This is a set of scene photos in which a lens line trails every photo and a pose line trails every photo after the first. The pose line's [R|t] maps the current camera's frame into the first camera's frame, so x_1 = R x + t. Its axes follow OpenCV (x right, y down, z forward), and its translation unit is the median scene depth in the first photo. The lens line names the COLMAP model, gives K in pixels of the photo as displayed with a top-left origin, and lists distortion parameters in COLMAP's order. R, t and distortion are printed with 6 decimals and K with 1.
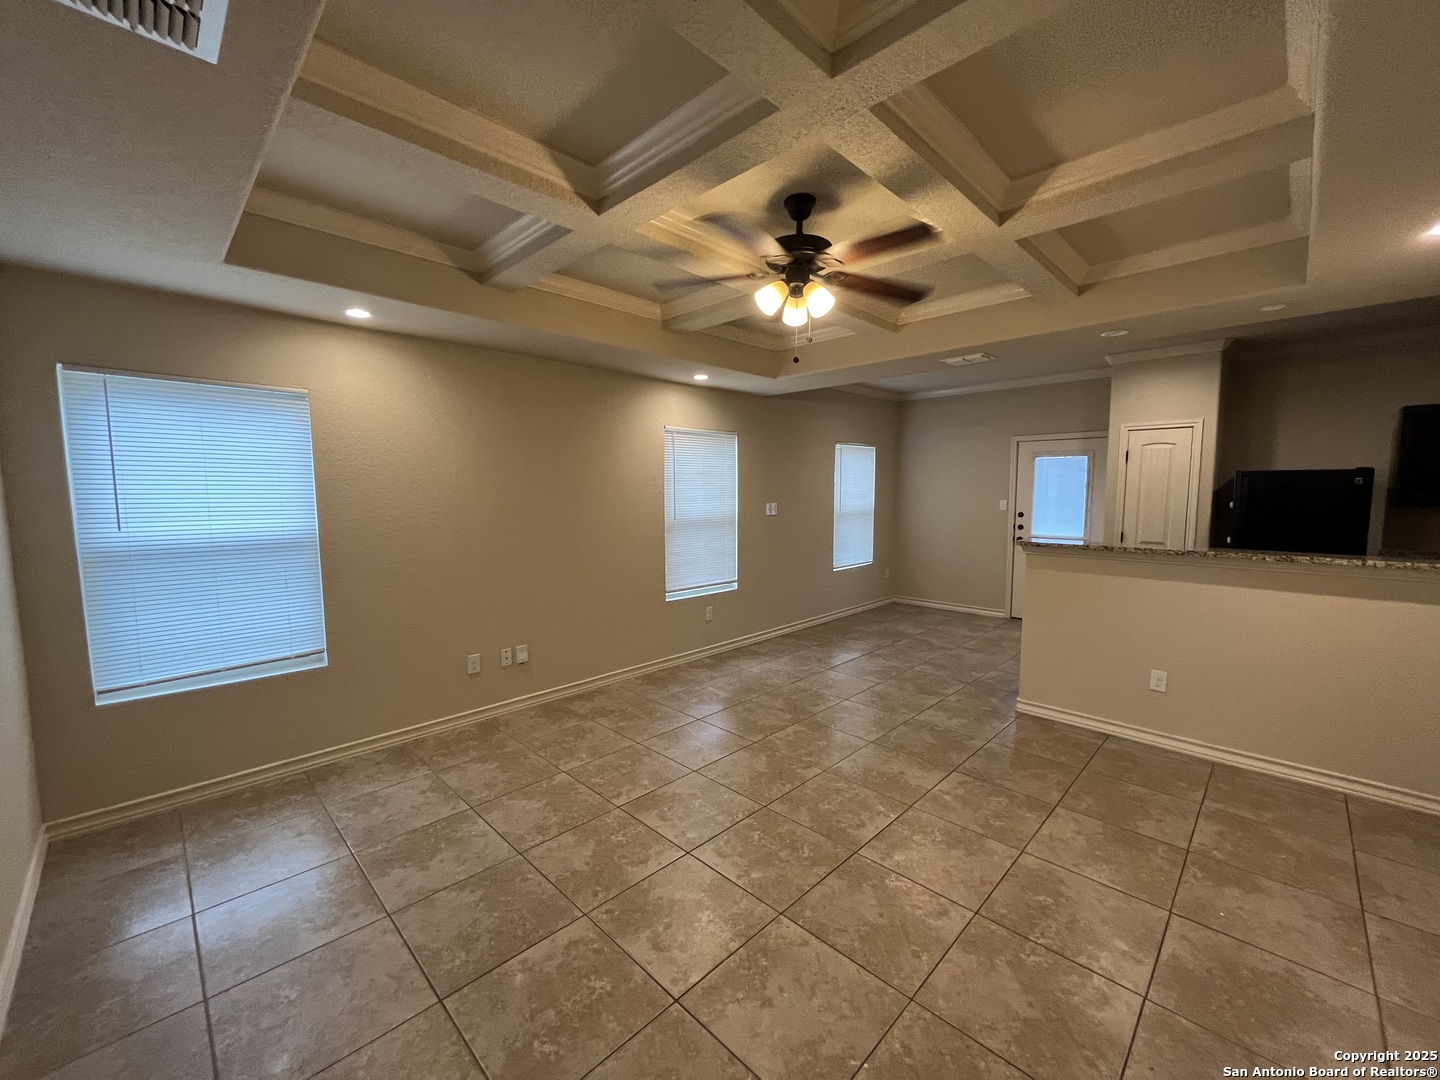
lens RADIAL K [[579.2, 0, 719.6], [0, 579.2, 539.9], [0, 0, 1]] dist [-0.000574, -0.000678]
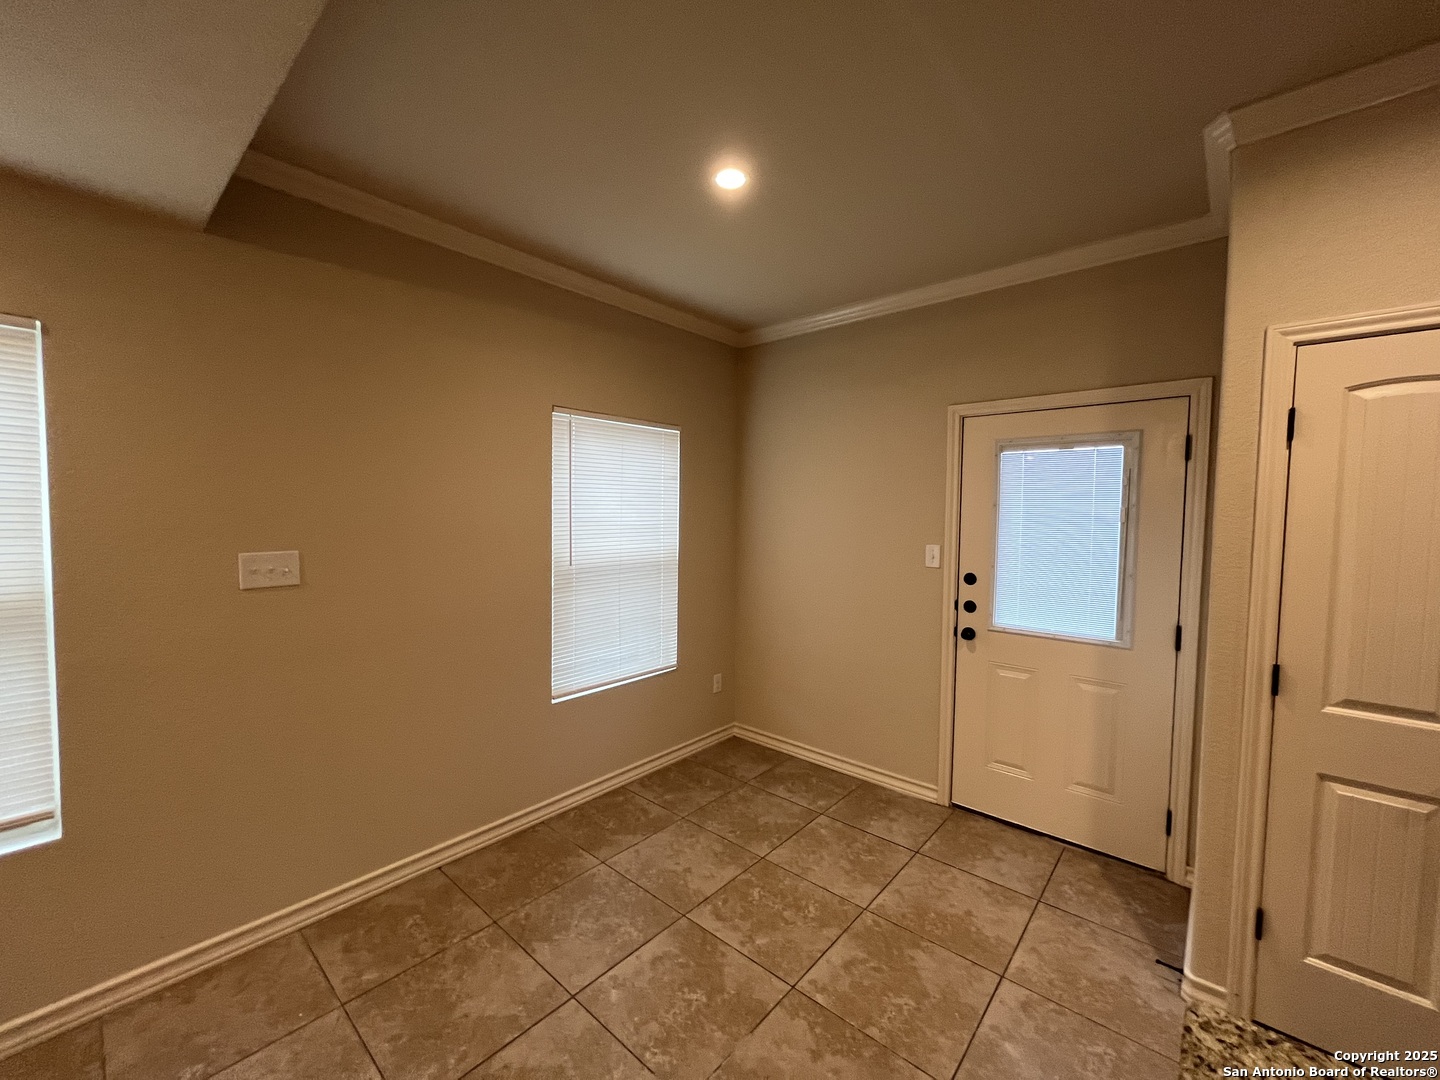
lens RADIAL K [[579.2, 0, 719.6], [0, 579.2, 539.9], [0, 0, 1]] dist [-0.000574, -0.000678]
pose [[0.997823, 0.013196, 0.064622, 0.520122], [-0.010282, 0.998924, -0.045226, -0.089949], [-0.065149, 0.044463, 0.996884, 0.987634]]
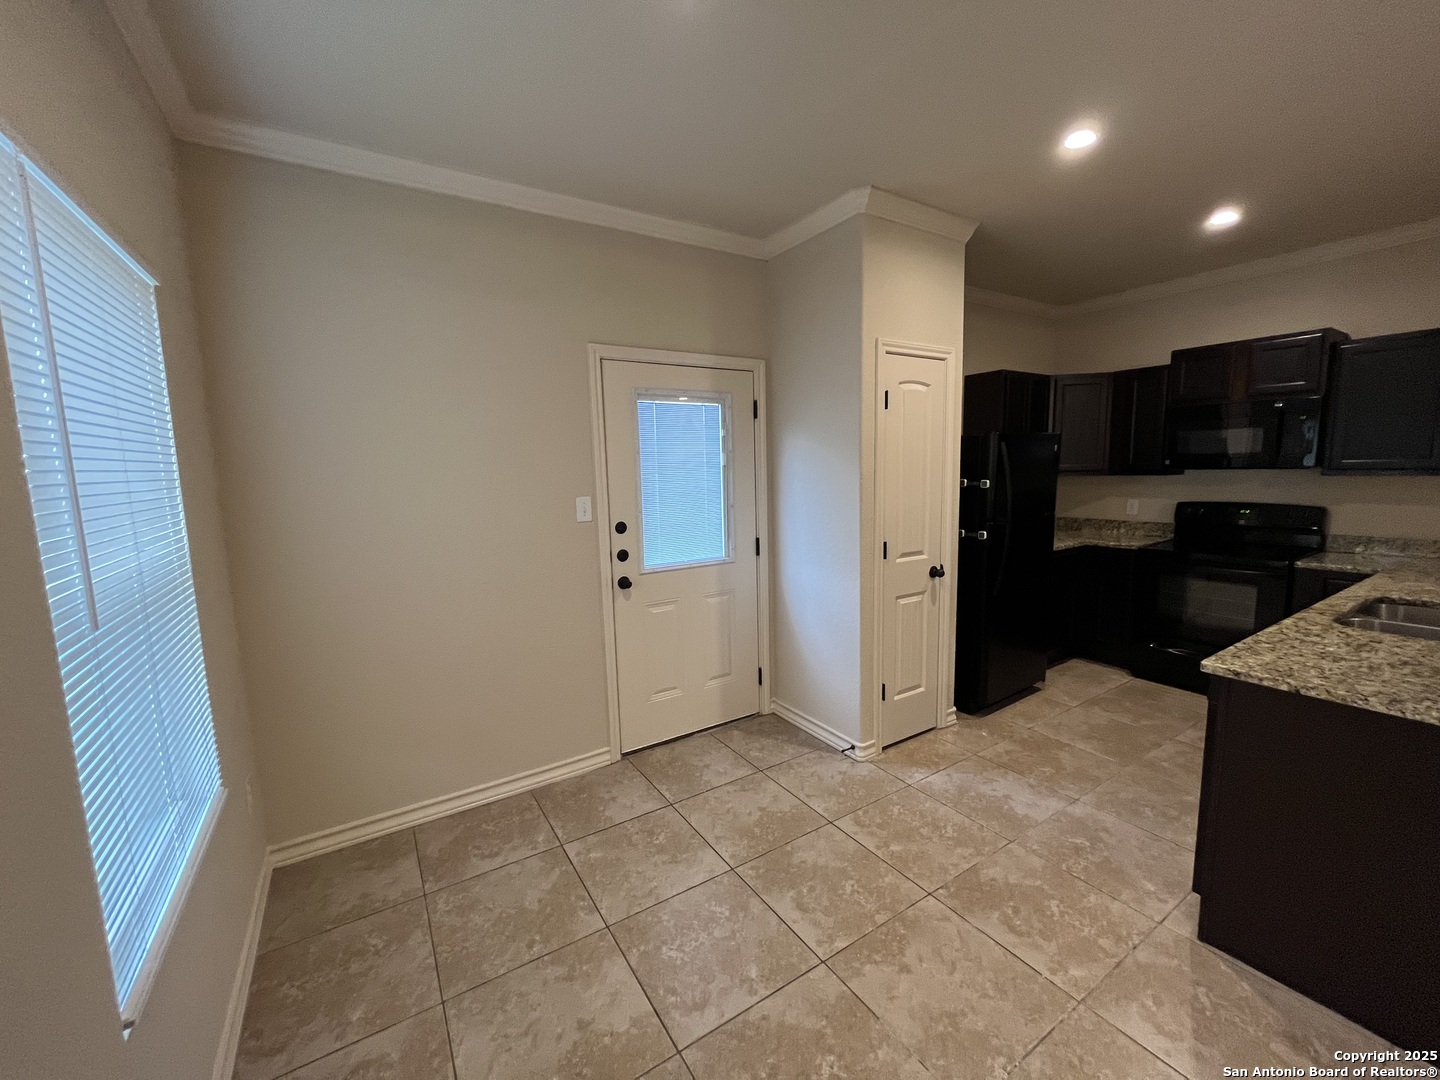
lens RADIAL K [[579.2, 0, 719.6], [0, 579.2, 539.9], [0, 0, 1]] dist [-0.000574, -0.000678]
pose [[0.222867, -0.123071, 0.967049, 0.188115], [0.114304, 0.988455, 0.099453, -0.122234], [-0.968124, 0.088373, 0.234362, 1.442739]]
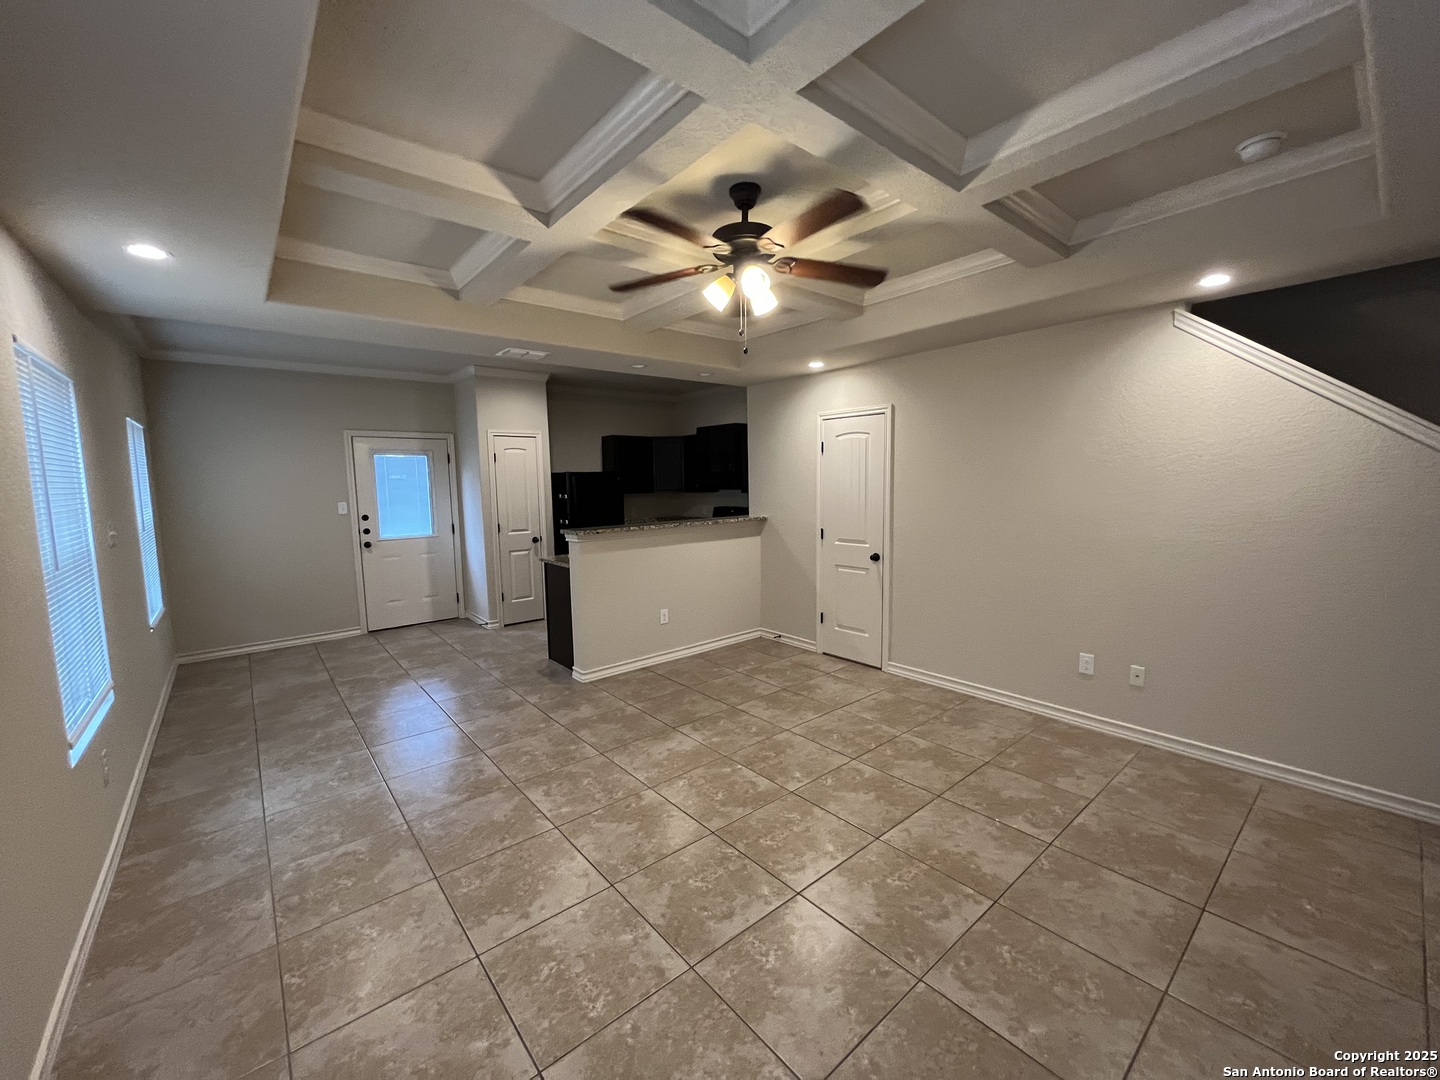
lens RADIAL K [[579.2, 0, 719.6], [0, 579.2, 539.9], [0, 0, 1]] dist [-0.000574, -0.000678]
pose [[0.091241, -0.102245, 0.990566, -0.576122], [0.108635, 0.989801, 0.092159, -0.056167], [-0.989886, 0.099202, 0.101417, 0.636583]]
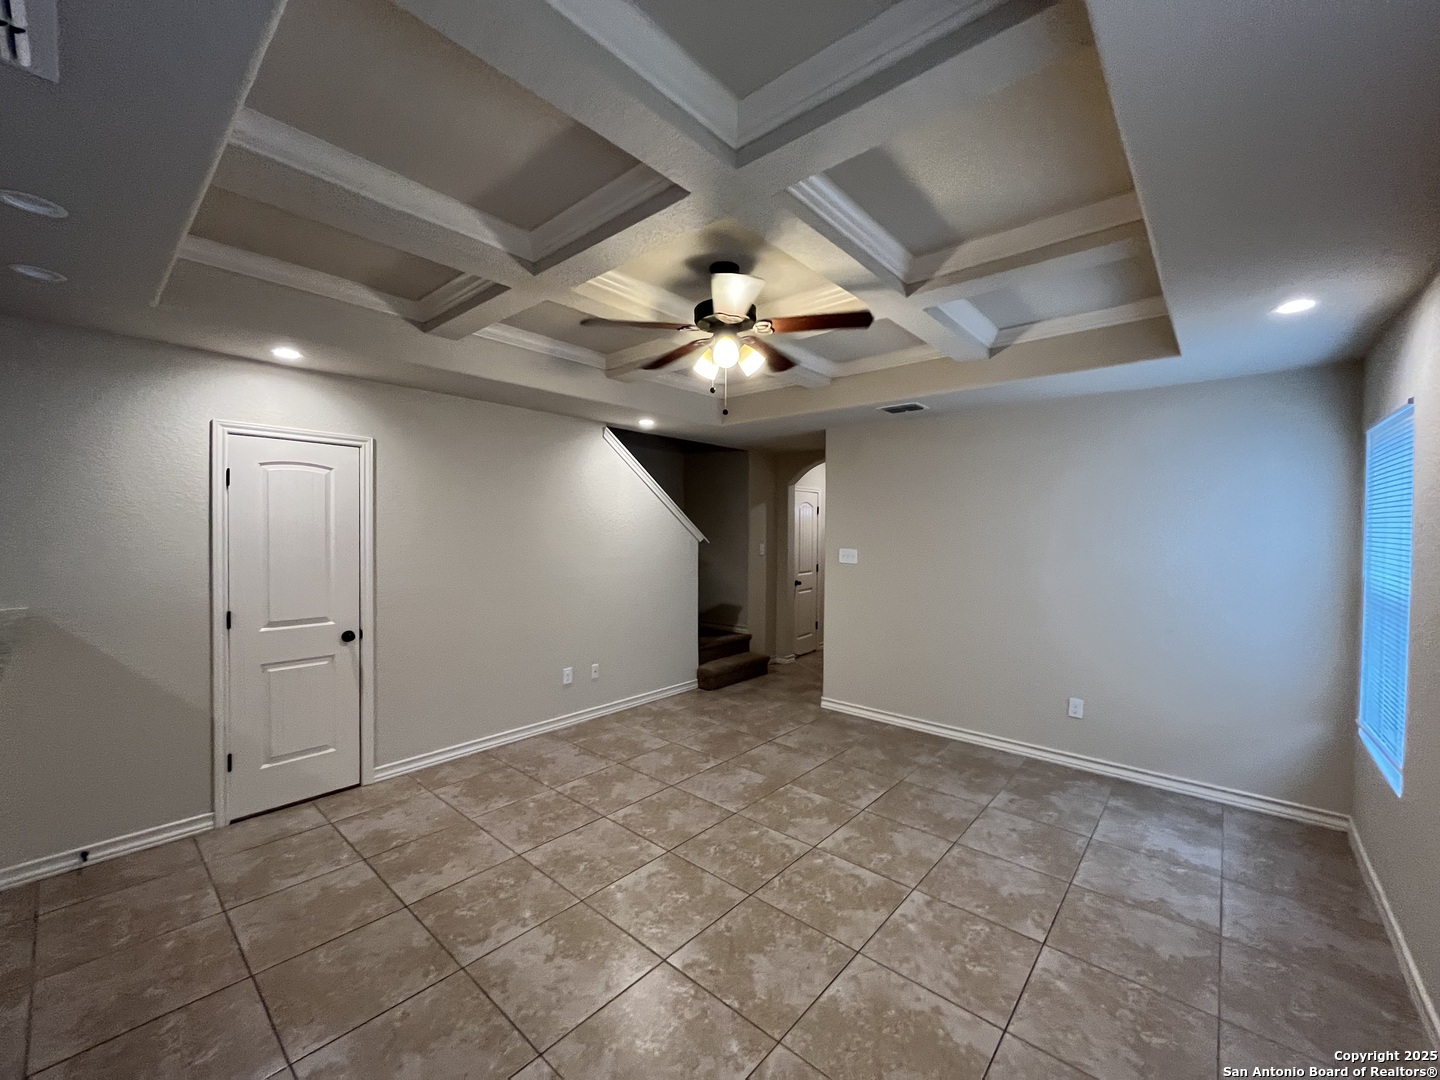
lens RADIAL K [[579.2, 0, 719.6], [0, 579.2, 539.9], [0, 0, 1]] dist [-0.000574, -0.000678]
pose [[-0.998173, -0.005066, -0.060216, 0.135319], [-0.011553, 0.994098, 0.107867, -0.124917], [0.059314, 0.108366, -0.992340, 1.350483]]
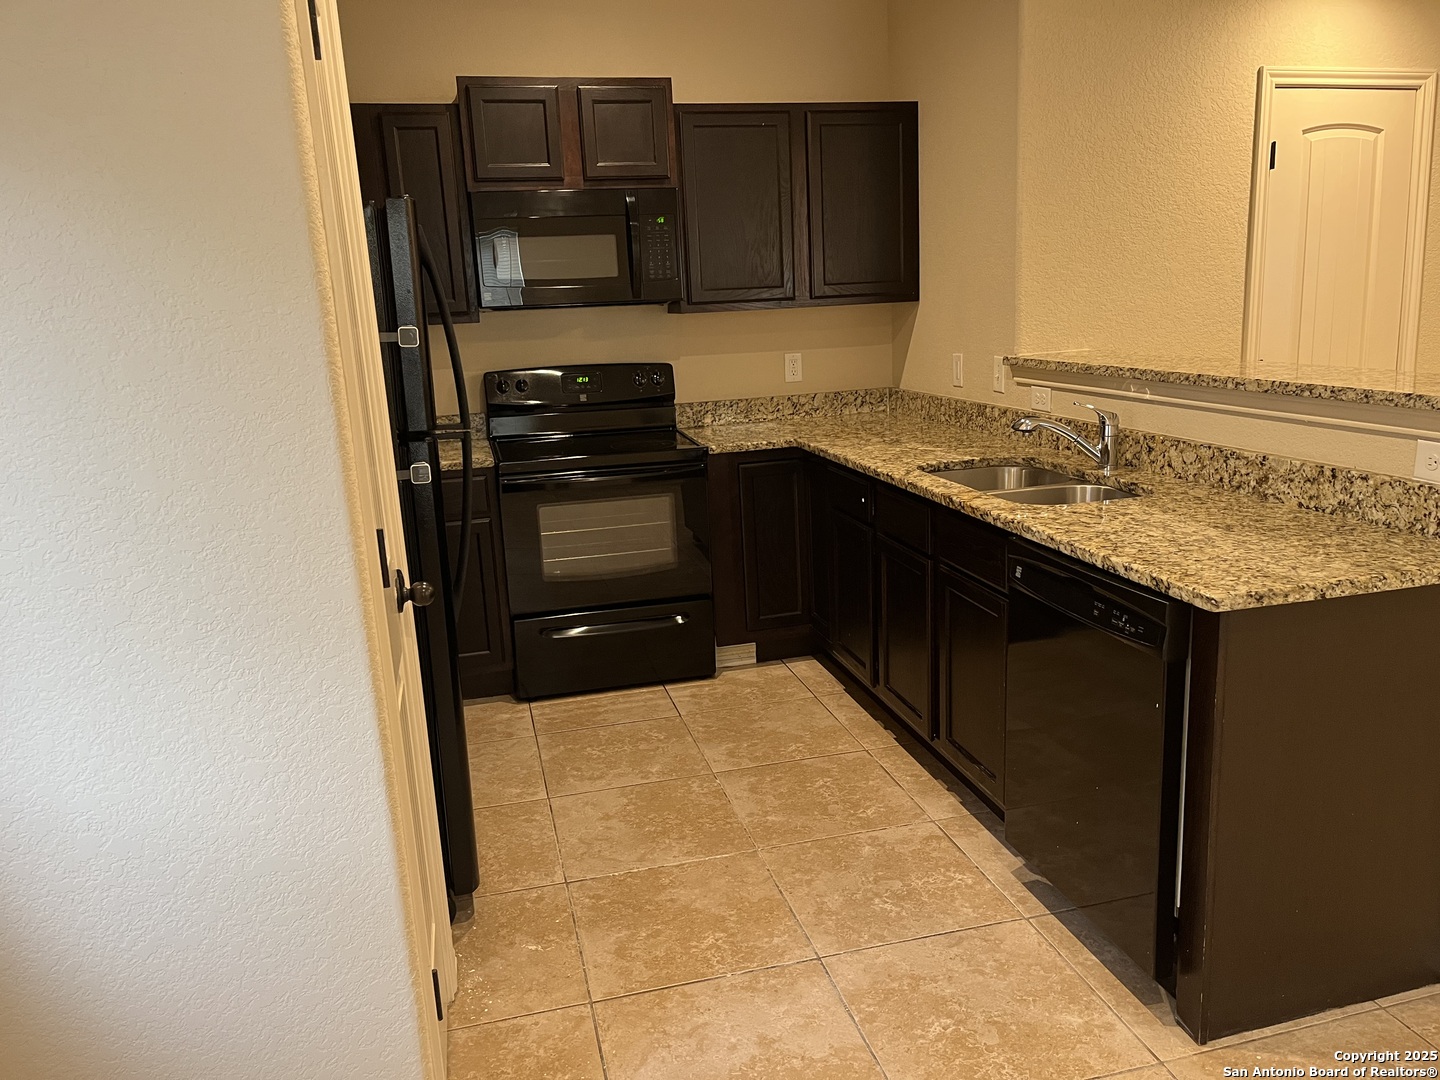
lens RADIAL K [[1091.7, 0, 730.7], [0, 1091.7, 547.1], [0, 0, 1]] dist [0.065678, -0.096741]
pose [[-0.855314, -0.073032, 0.512938, 0.637253], [0.097770, 0.949478, 0.298217, -0.127589], [-0.508802, 0.305219, -0.804961, 1.691392]]
